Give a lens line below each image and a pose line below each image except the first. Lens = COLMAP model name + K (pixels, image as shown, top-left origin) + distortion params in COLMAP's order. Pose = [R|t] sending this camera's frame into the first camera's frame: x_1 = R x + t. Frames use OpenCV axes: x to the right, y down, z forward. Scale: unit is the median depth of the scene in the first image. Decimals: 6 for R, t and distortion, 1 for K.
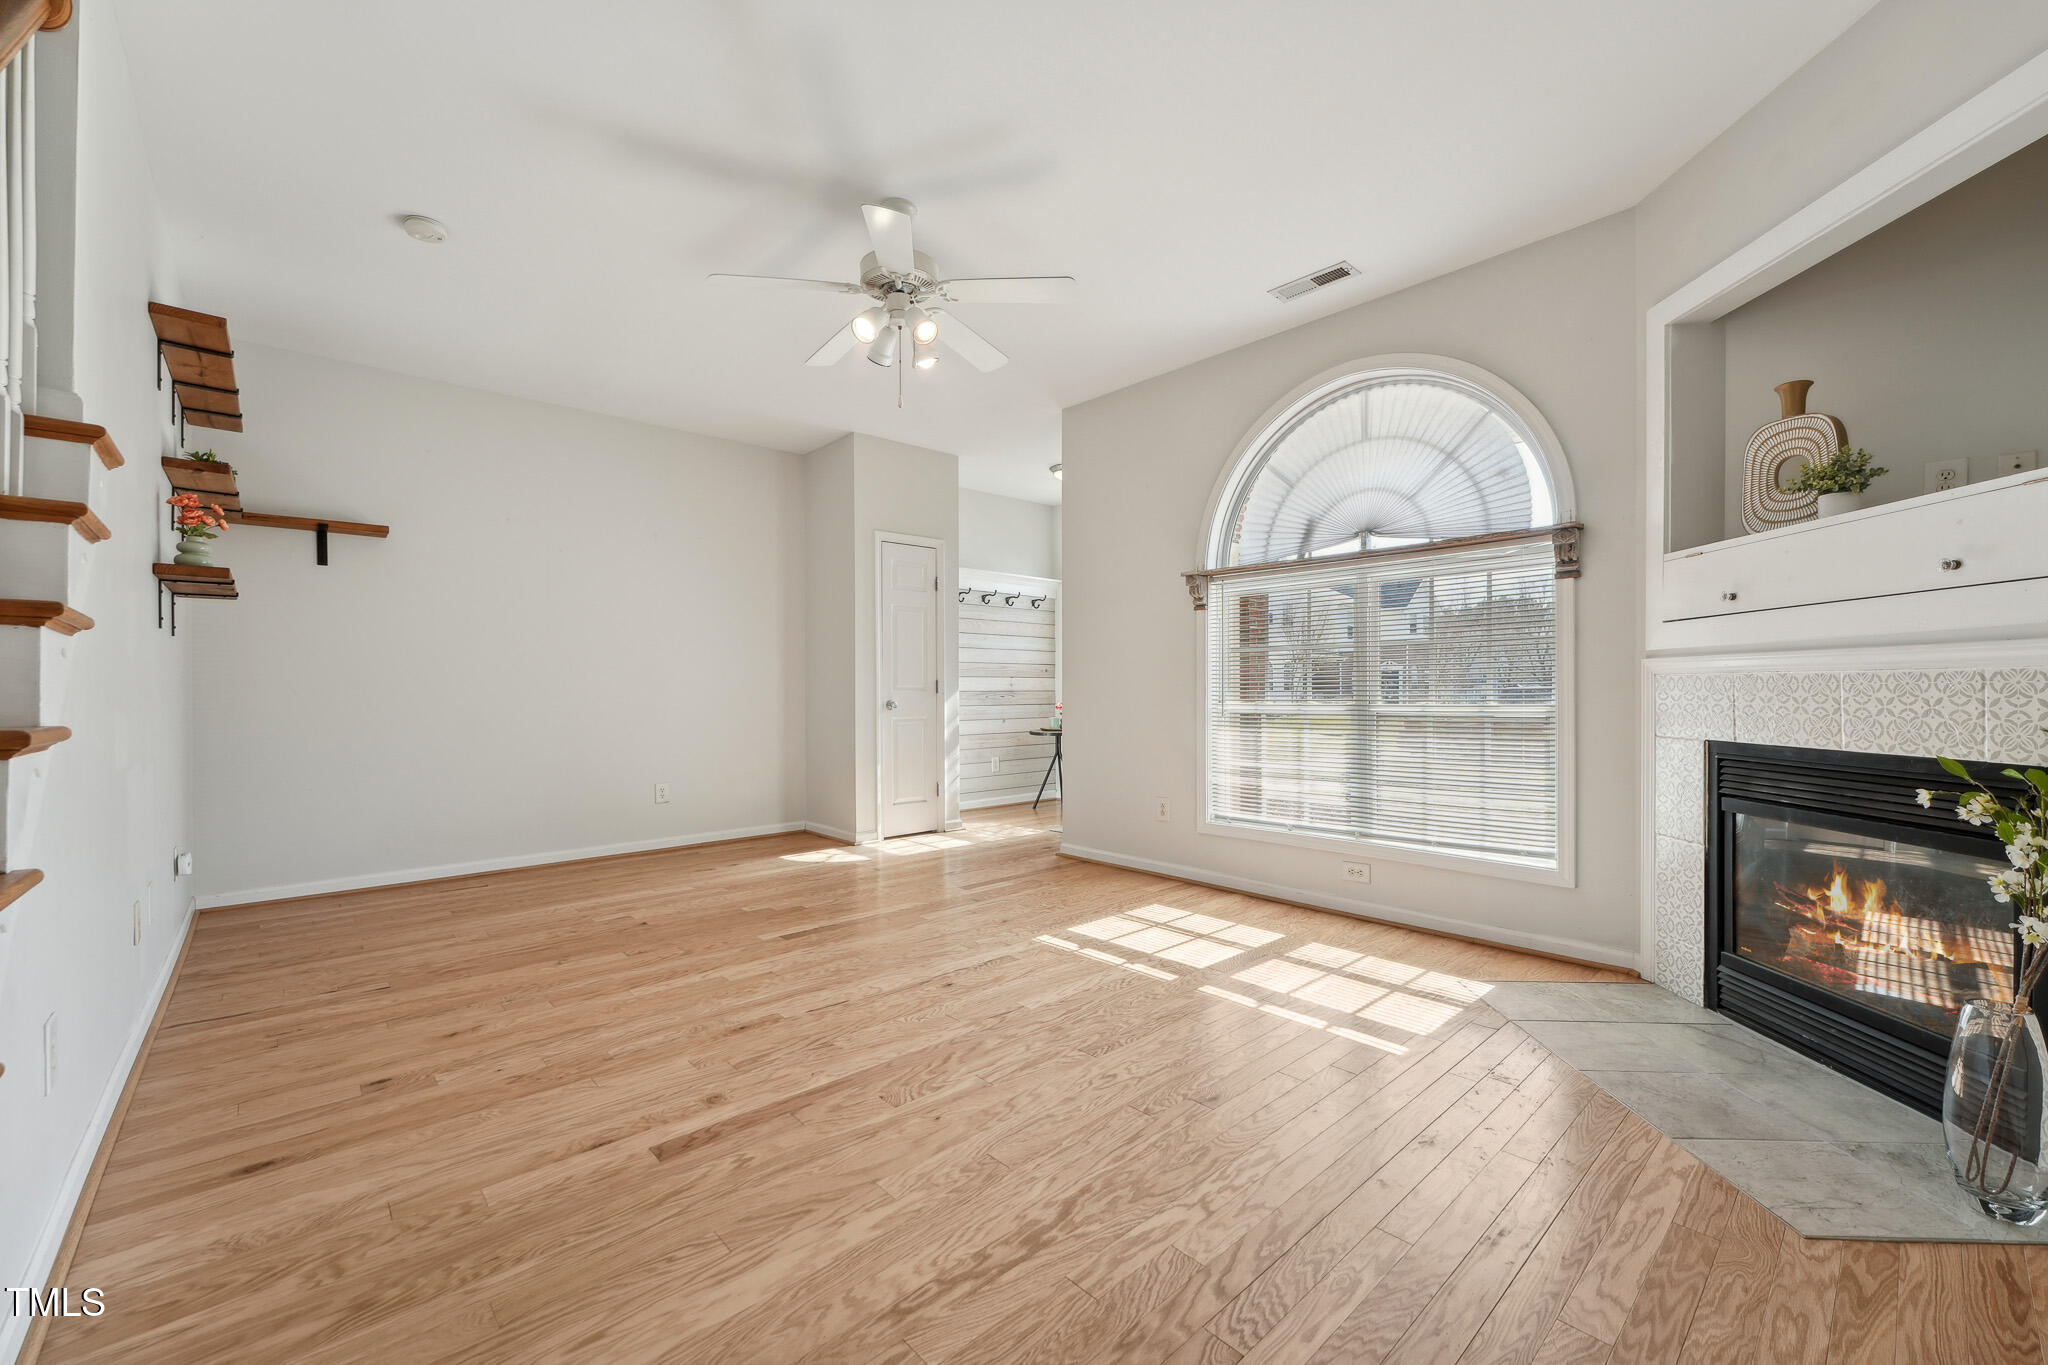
lens RADIAL K [[825.8, 0, 1017.4], [0, 825.8, 687.4], [0, 0, 1]] dist [0.000642, 0.000294]
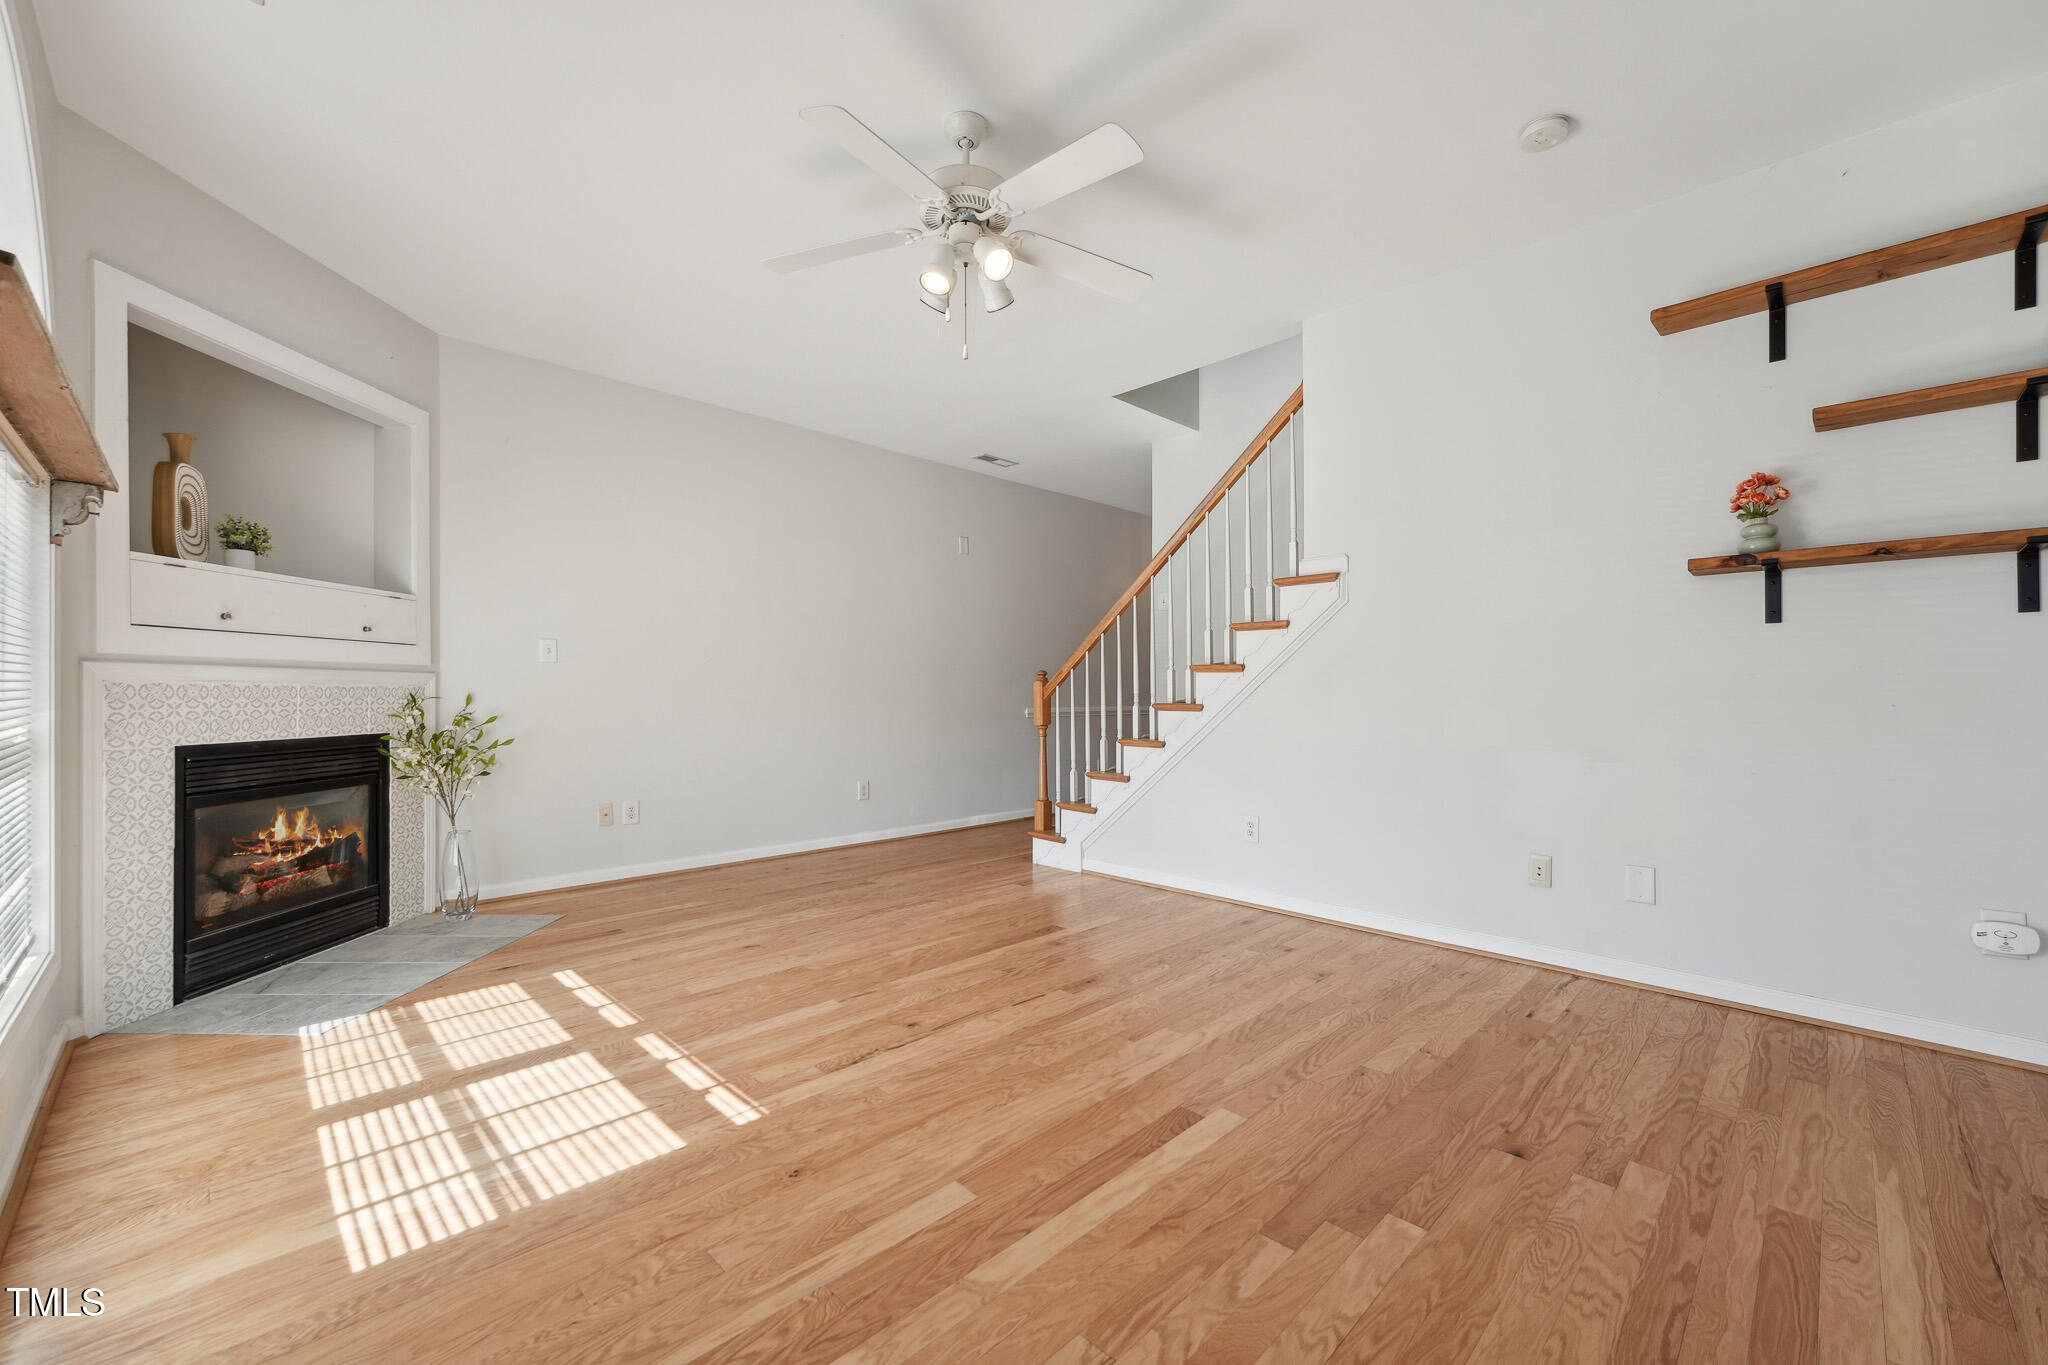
lens RADIAL K [[817.6, 0, 1020.0], [0, 817.6, 694.1], [0, 0, 1]] dist [0.000188, -0.000091]
pose [[-0.998868, 0.004935, -0.047319, -0.159987], [0.005022, 0.999986, -0.001719, 0.005044], [0.047310, -0.001955, -0.998878, 1.888618]]
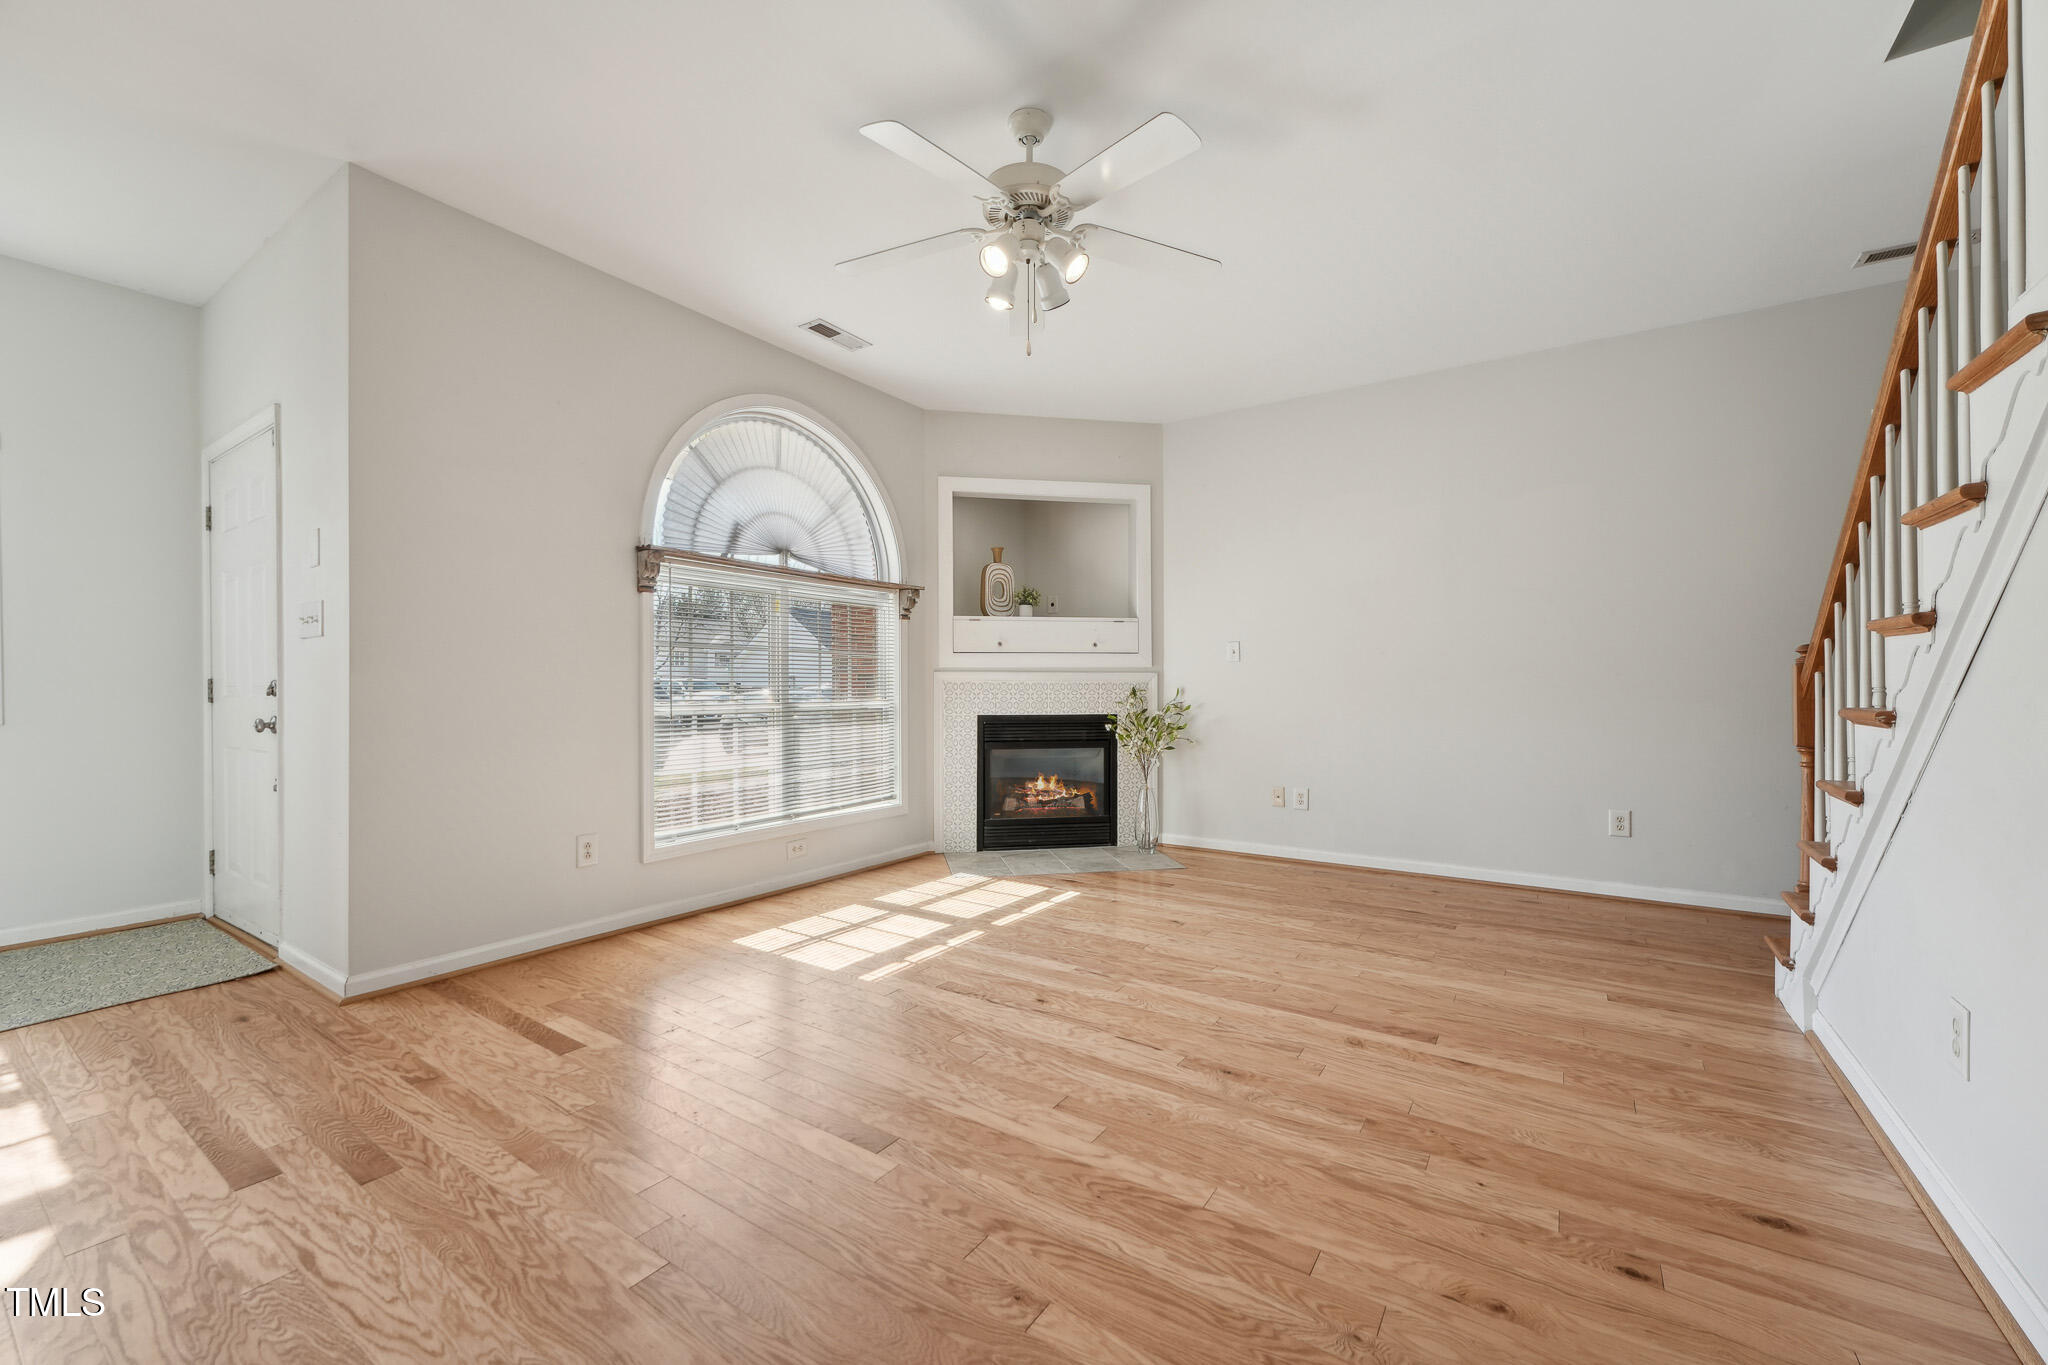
lens RADIAL K [[817.6, 0, 1020.0], [0, 817.6, 694.1], [0, 0, 1]] dist [0.000188, -0.000091]
pose [[-0.241059, -0.002966, 0.970506, -0.983171], [-0.001609, 0.999995, 0.002656, 0.007348], [-0.970509, -0.000921, -0.241062, 1.248600]]
